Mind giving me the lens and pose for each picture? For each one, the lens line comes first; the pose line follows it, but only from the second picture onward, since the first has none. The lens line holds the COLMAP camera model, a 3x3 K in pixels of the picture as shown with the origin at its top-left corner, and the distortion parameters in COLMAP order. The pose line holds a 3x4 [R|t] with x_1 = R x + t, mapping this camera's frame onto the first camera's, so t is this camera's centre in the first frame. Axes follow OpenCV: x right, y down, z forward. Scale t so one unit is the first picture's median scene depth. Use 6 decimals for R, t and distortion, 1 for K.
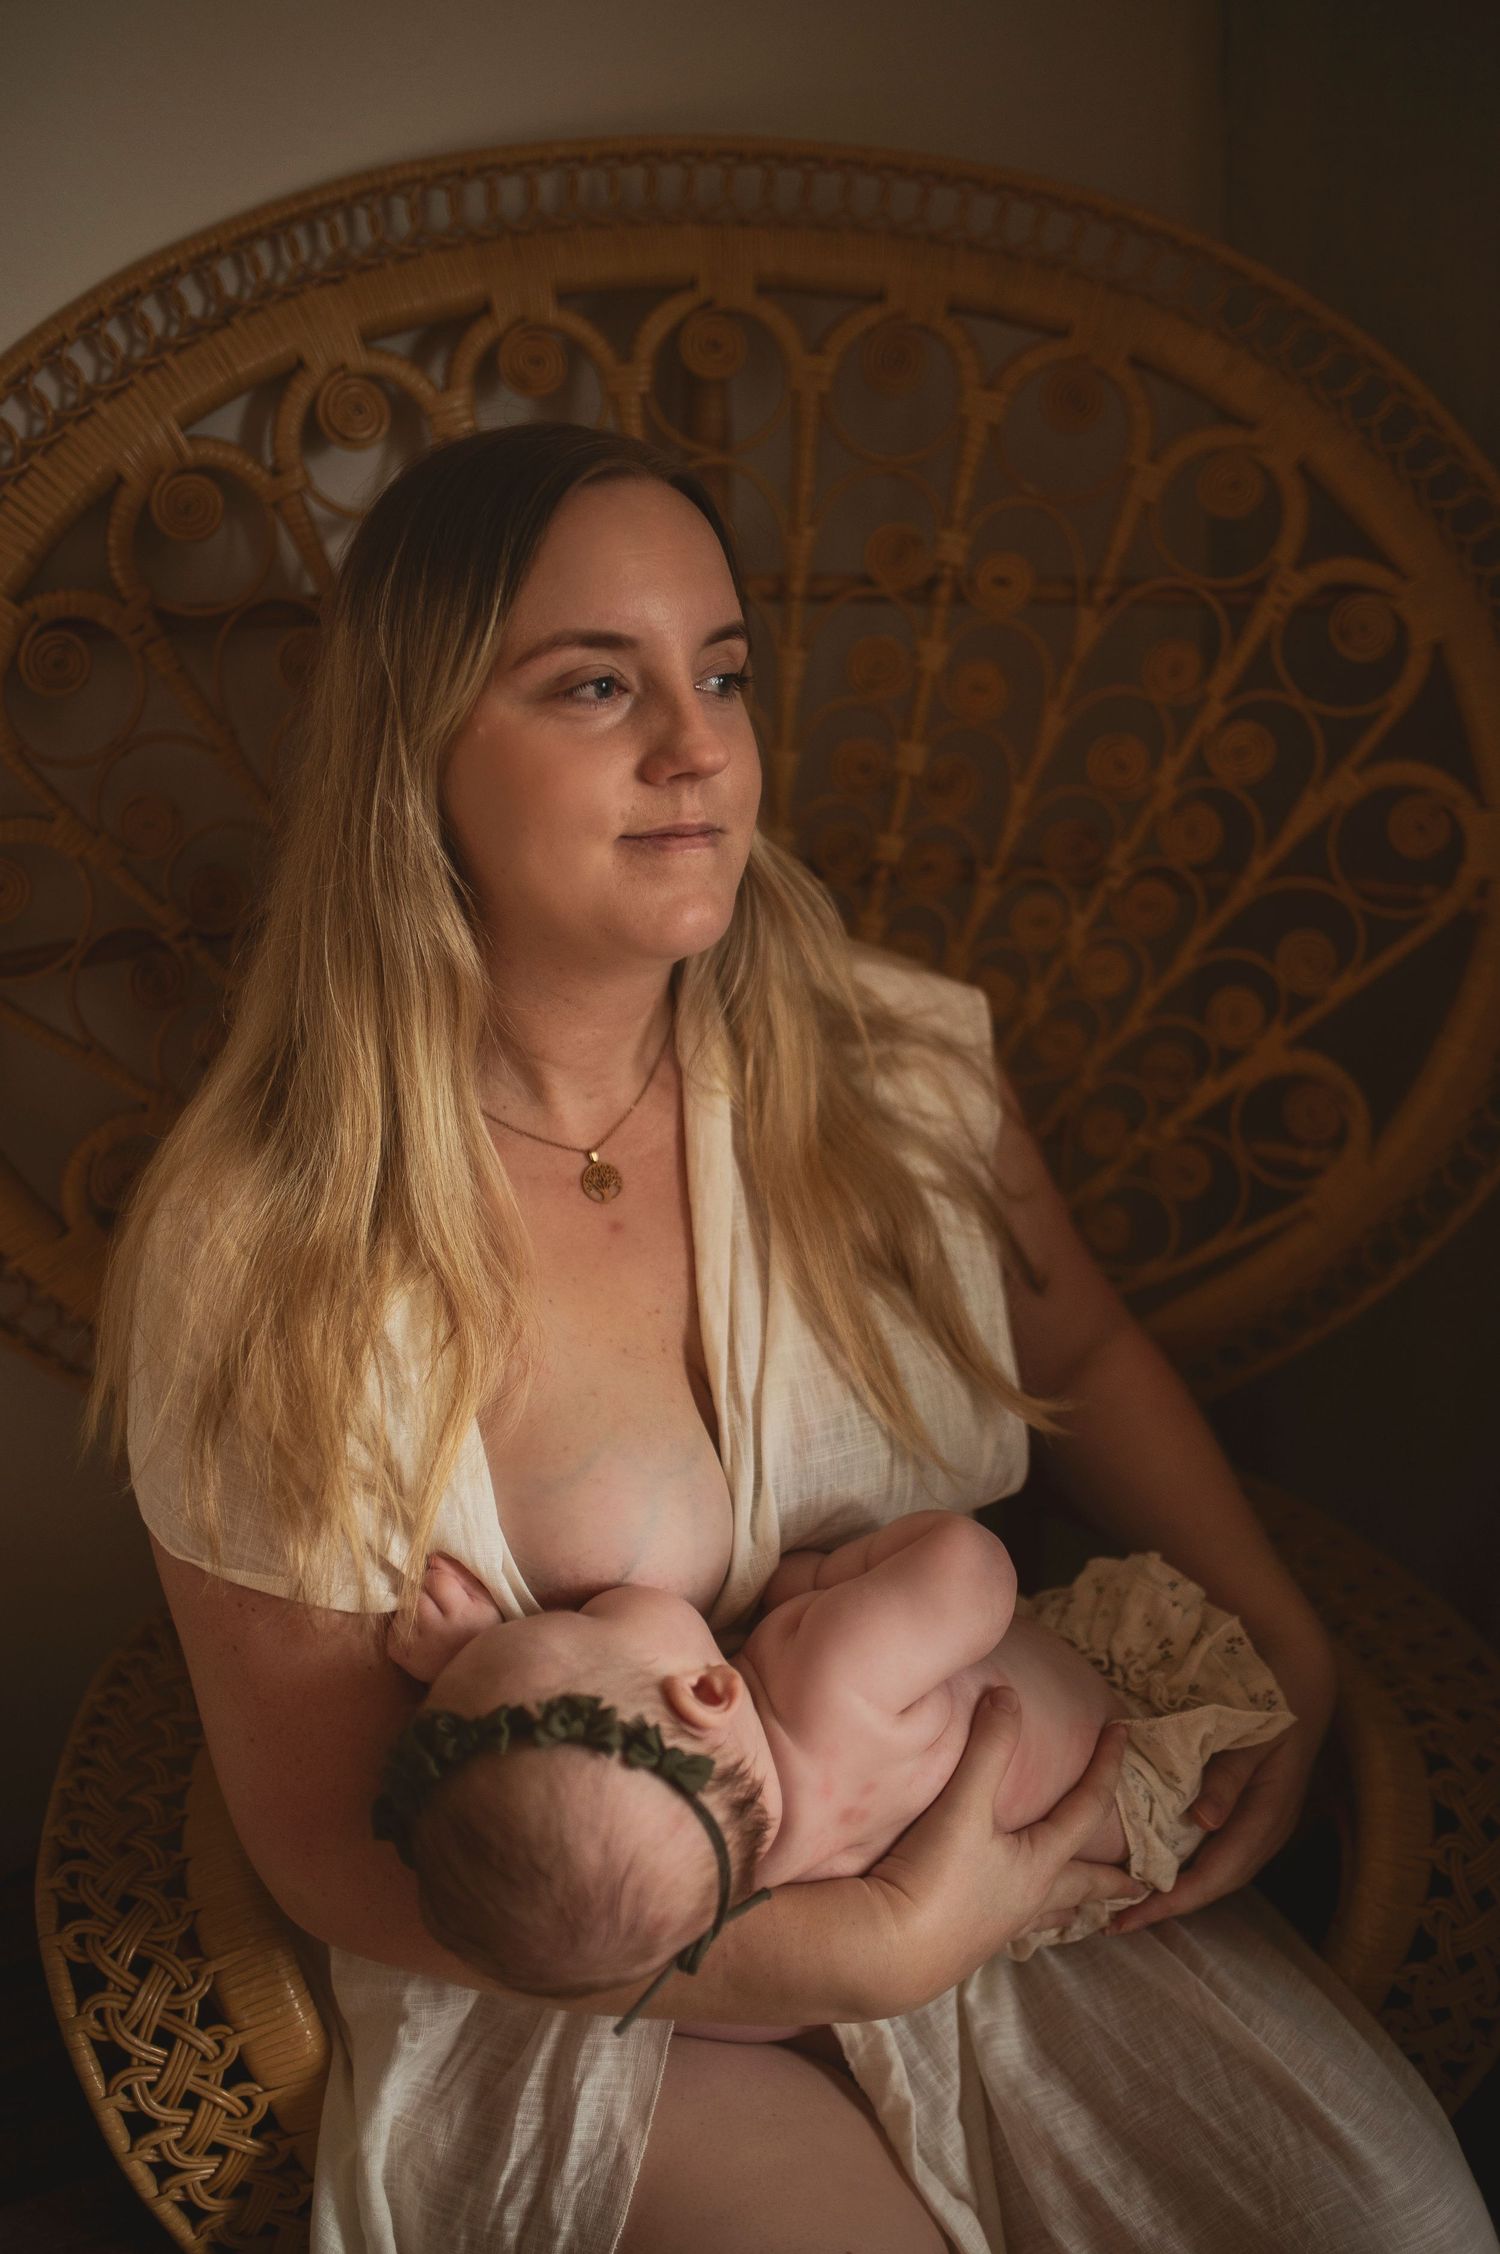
lens RADIAL K [[2253.1, 0, 763.7], [0, 2253.1, 1133.8], [0, 0, 1]] dist [-0.010323, 0.000000]
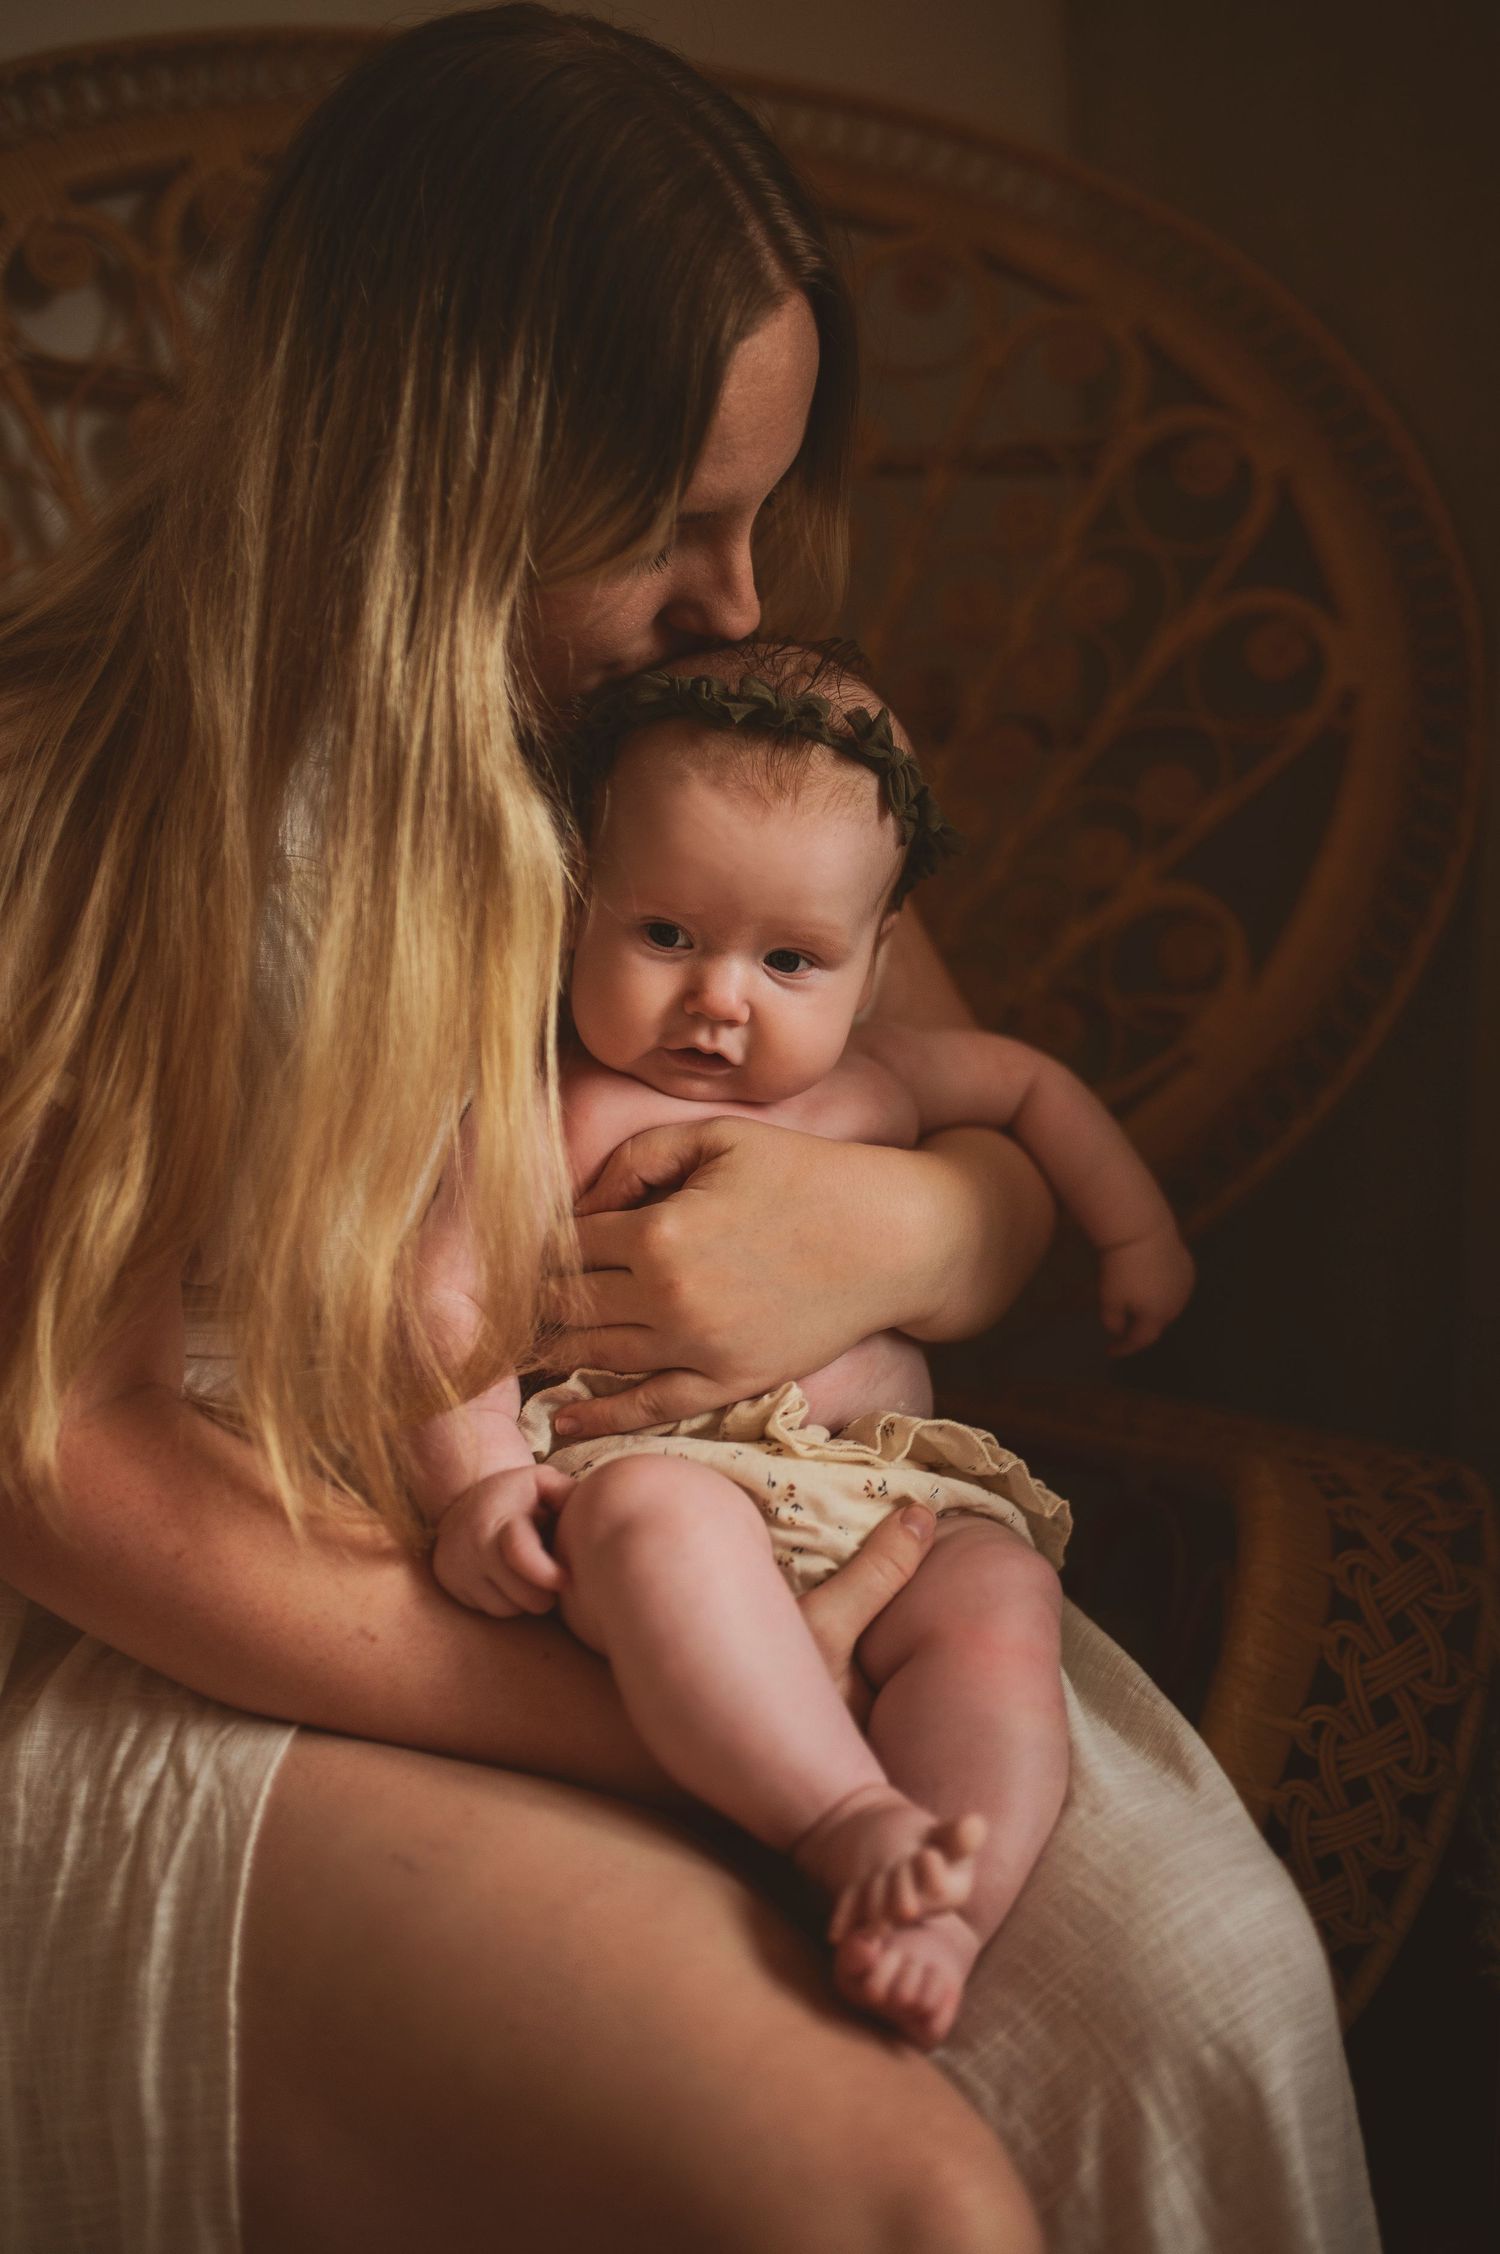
lens RADIAL K [[2253.1, 0, 754.6], [0, 2253.1, 1120.9], [0, 0, 1]] dist [-0.010323, 0.000000]
pose [[0.999199, 0.024277, -0.031804, 0.112989], [-0.034529, 0.924804, -0.378874, 0.483311], [0.020215, 0.379669, 0.924902, 0.191285]]
